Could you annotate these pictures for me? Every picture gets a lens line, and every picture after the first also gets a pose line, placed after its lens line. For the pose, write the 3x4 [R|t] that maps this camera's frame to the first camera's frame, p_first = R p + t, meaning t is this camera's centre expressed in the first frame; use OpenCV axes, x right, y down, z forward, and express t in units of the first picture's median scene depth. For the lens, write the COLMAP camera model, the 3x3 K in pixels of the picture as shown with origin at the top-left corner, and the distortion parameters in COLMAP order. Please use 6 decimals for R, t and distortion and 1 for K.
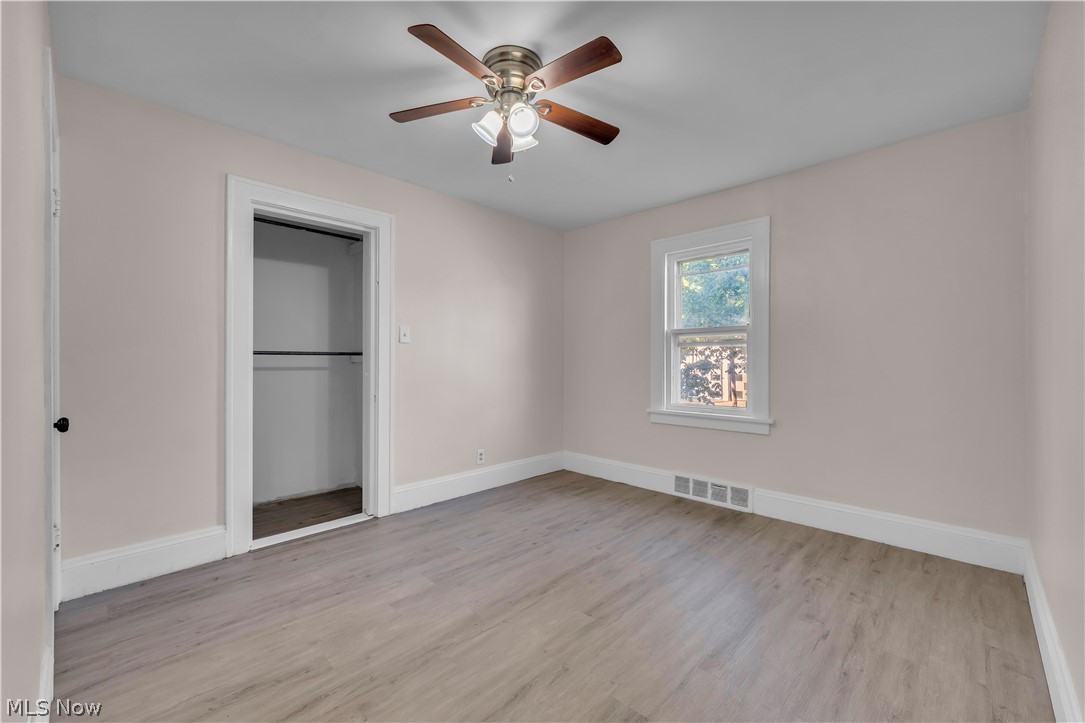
lens RADIAL K [[443.1, 0, 542.9], [0, 443.1, 361.9], [0, 0, 1]] dist [-0.000421, -0.000129]
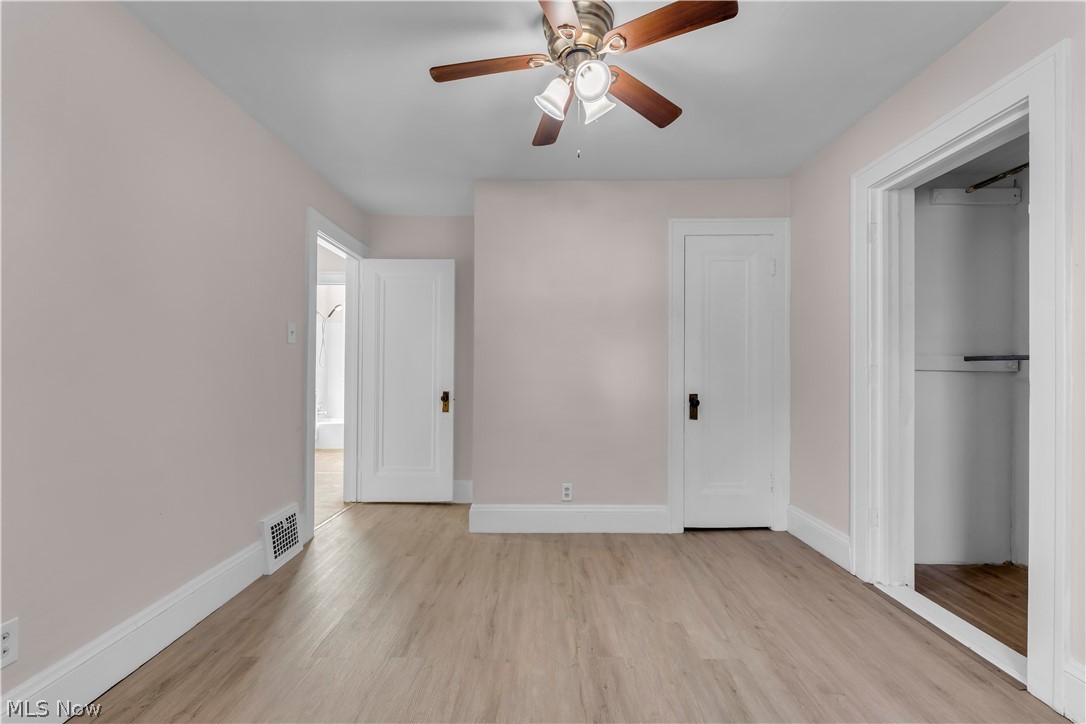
lens RADIAL K [[443.5, 0, 543.5], [0, 443.5, 364.5], [0, 0, 1]] dist [-0.000421, -0.000129]
pose [[-0.718322, -0.008496, -0.695659, 0.581425], [-0.004430, 0.999961, -0.007639, -0.004695], [0.695697, -0.002405, -0.718331, 1.595982]]
